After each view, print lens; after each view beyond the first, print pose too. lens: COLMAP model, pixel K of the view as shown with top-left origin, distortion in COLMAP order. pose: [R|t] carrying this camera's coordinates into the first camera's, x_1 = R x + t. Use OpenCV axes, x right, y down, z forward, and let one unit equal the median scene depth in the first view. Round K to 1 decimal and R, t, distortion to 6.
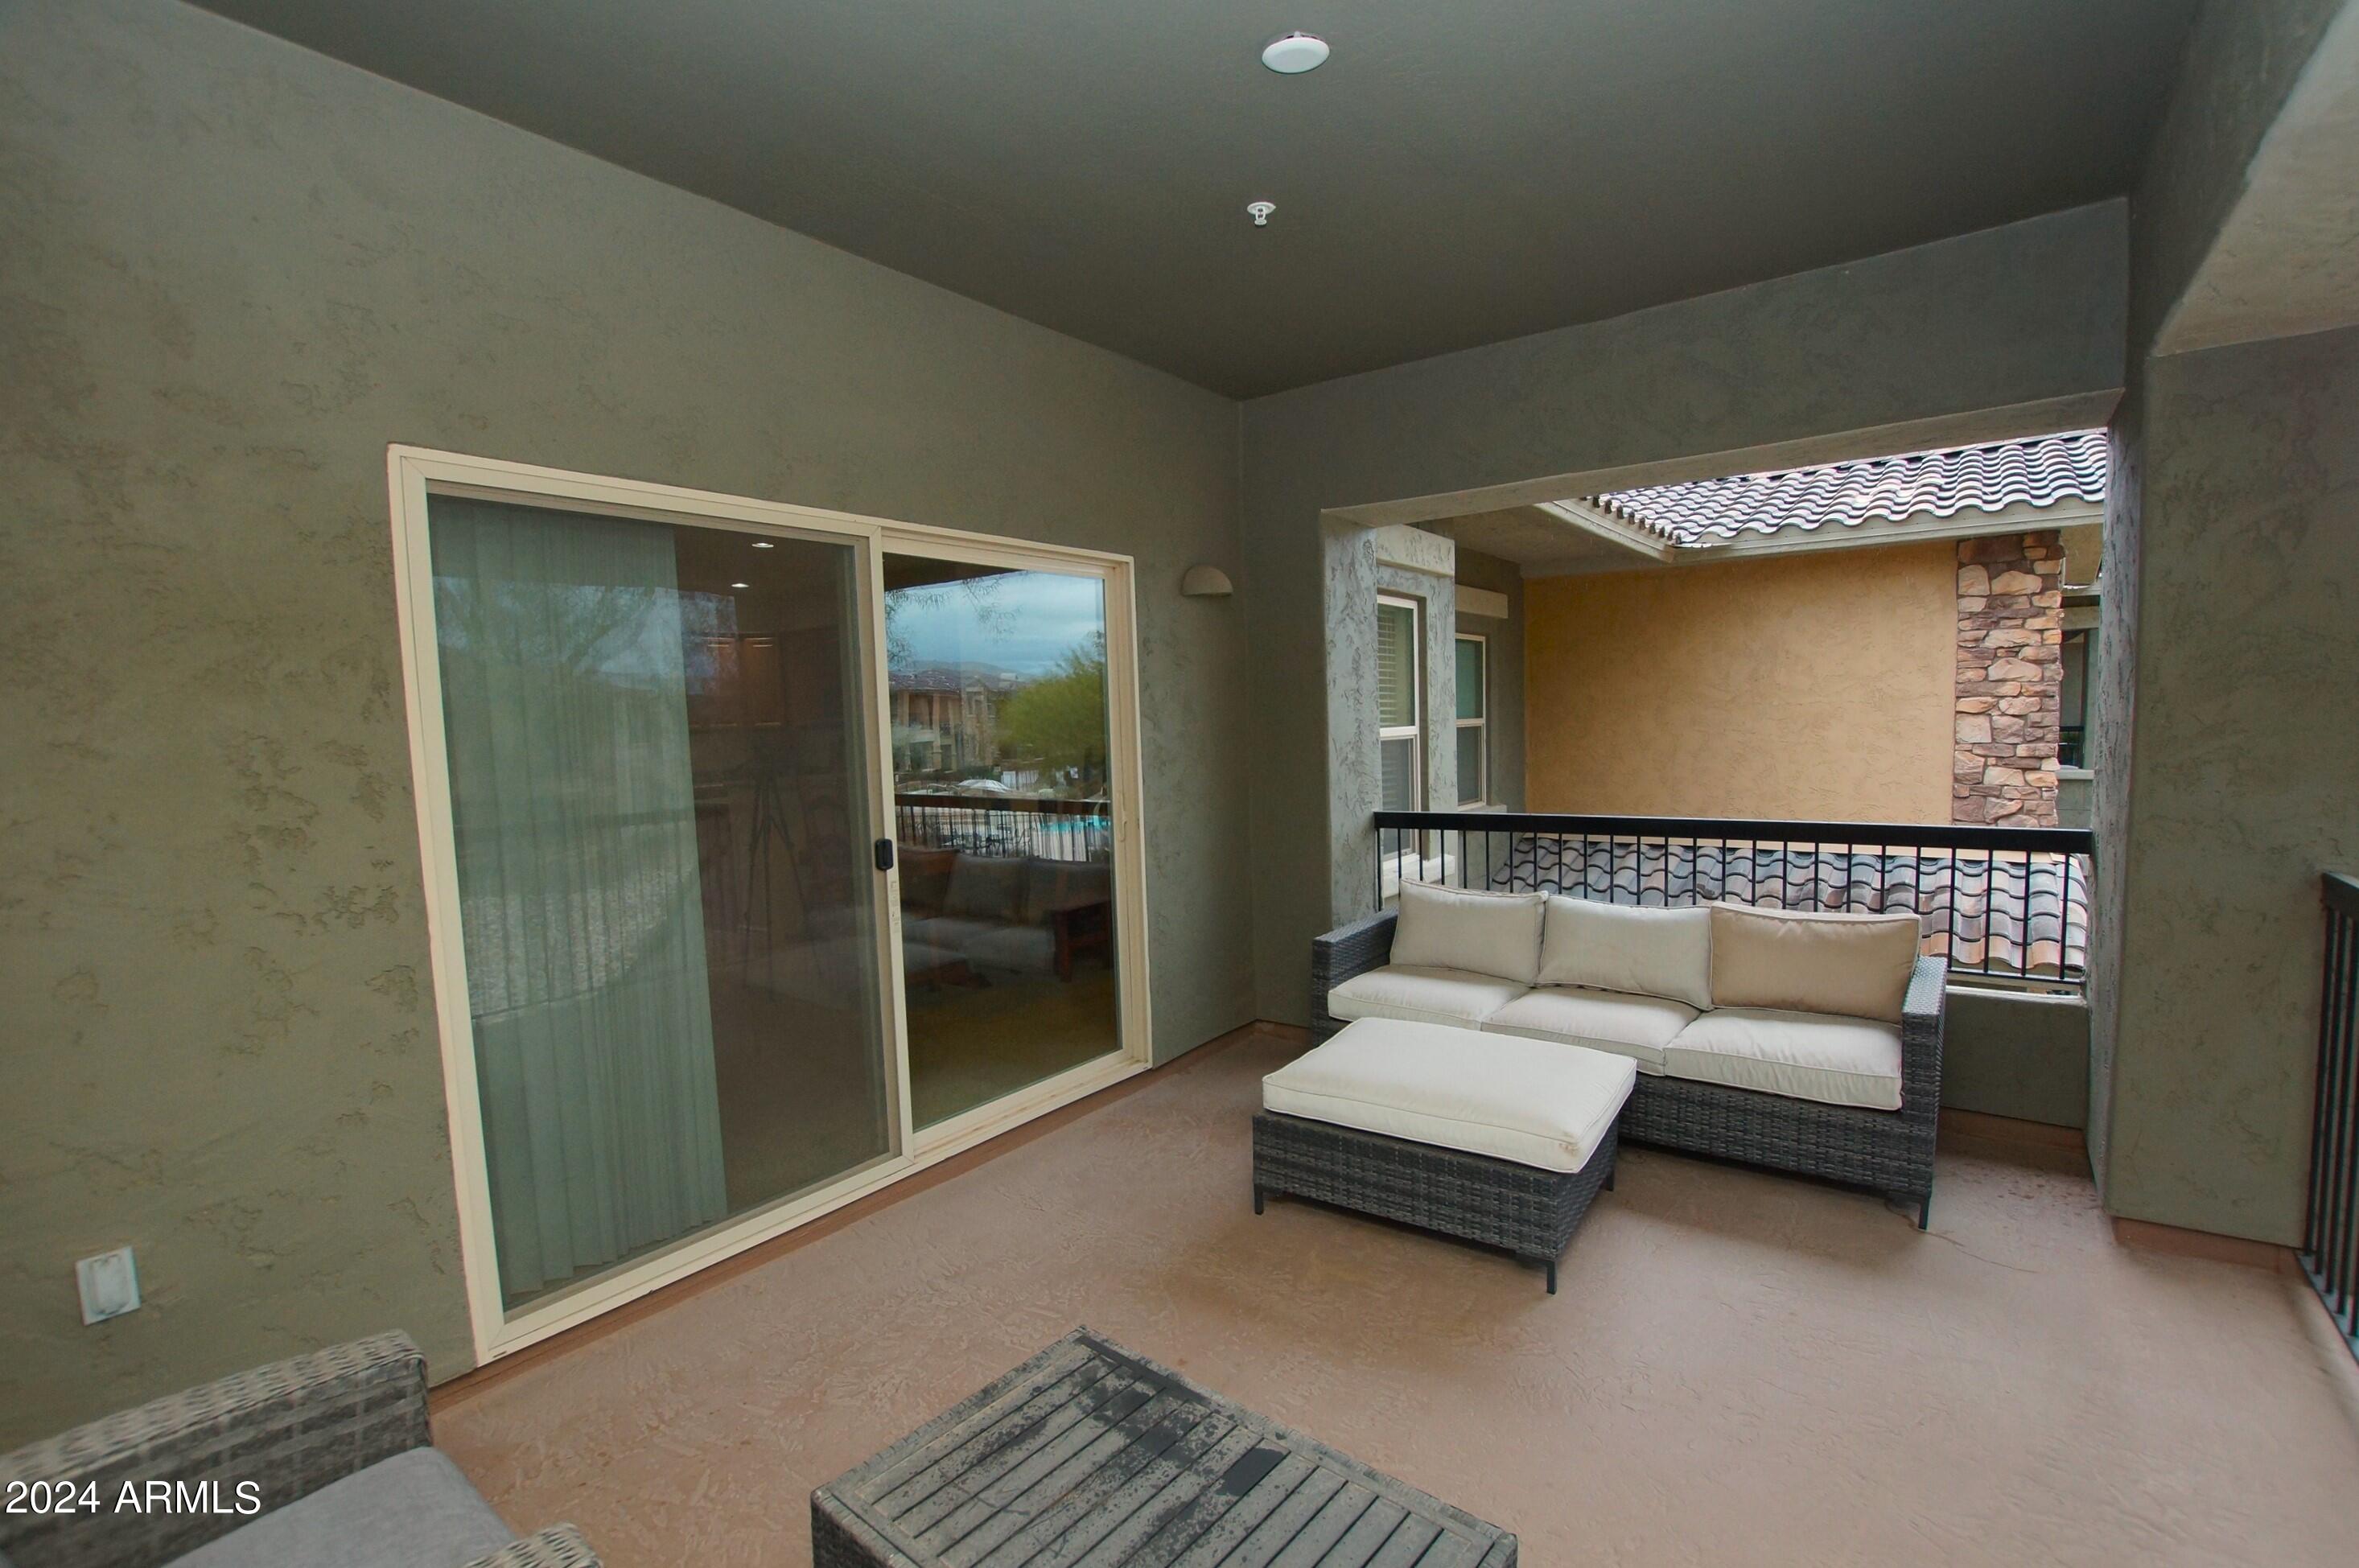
lens RADIAL K [[1058.3, 0, 1179.5], [0, 1058.3, 784.0], [0, 0, 1]] dist [-0.027241, 0.000312]
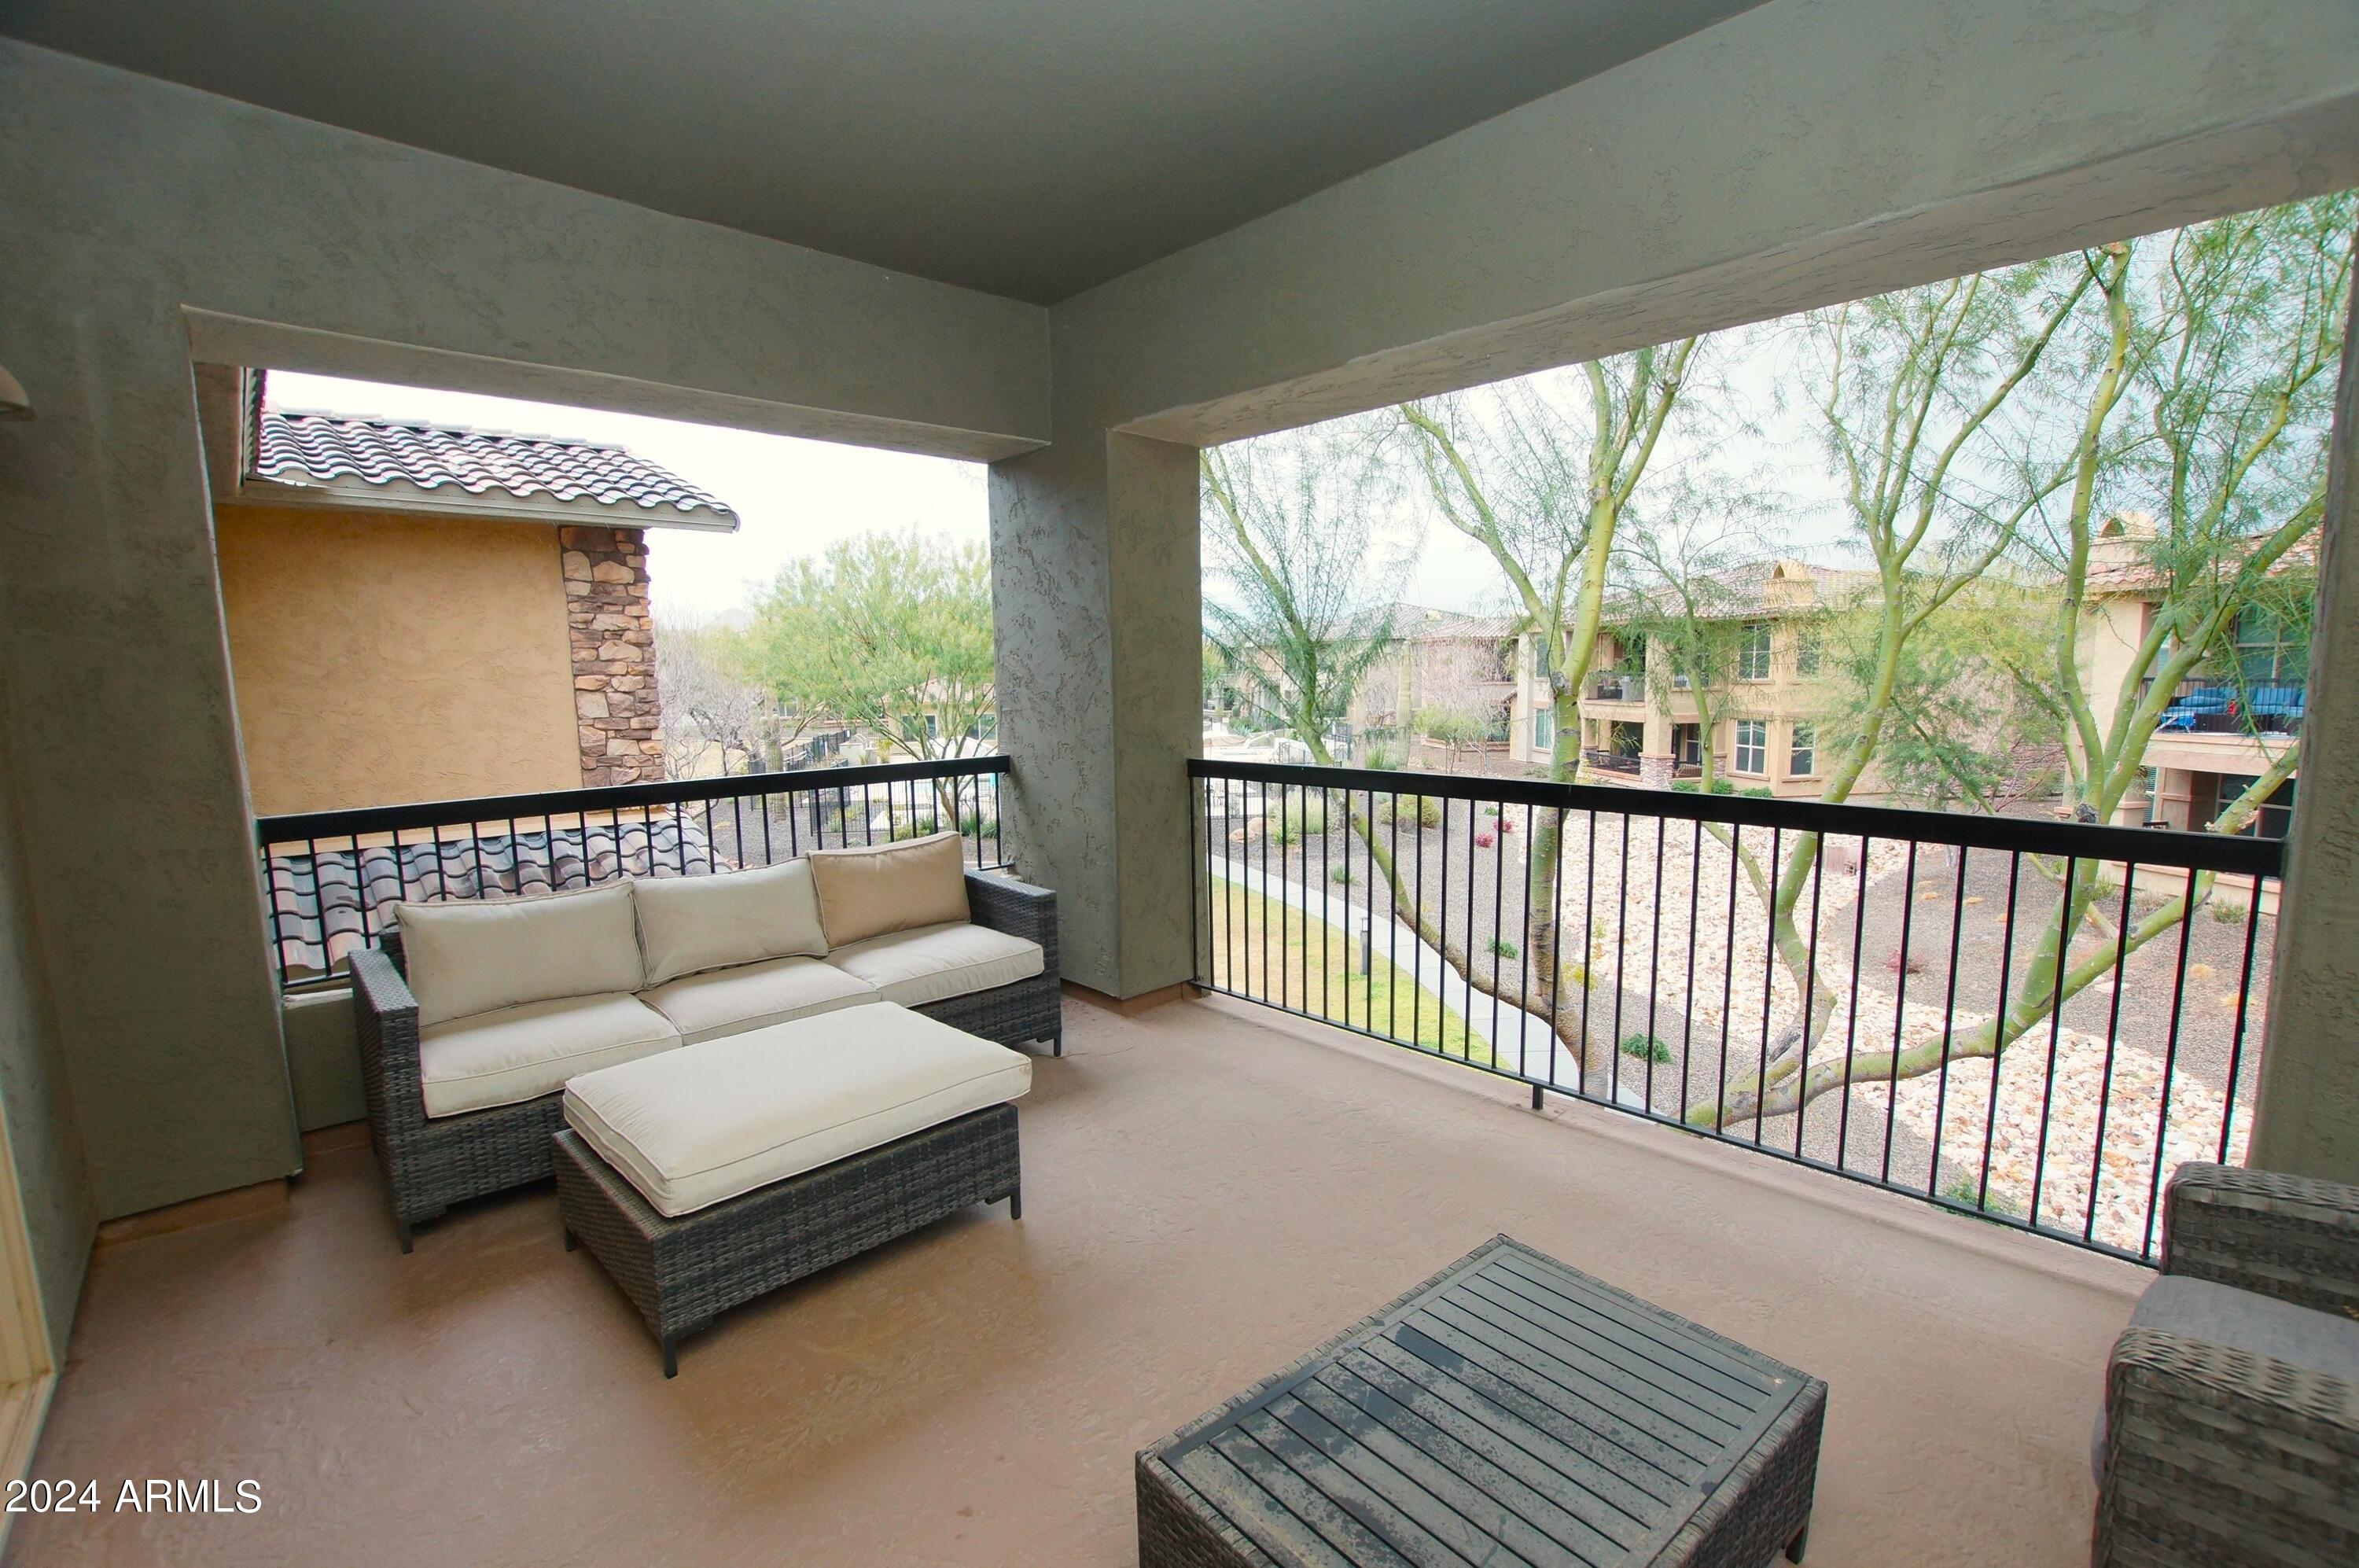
lens RADIAL K [[1058.3, 0, 1179.5], [0, 1058.3, 784.0], [0, 0, 1]] dist [-0.027241, 0.000312]
pose [[0.174625, -0.075894, 0.981706, -0.205584], [0.074405, 0.995191, 0.063702, 0.004510], [-0.981820, 0.061920, 0.179432, 0.222114]]
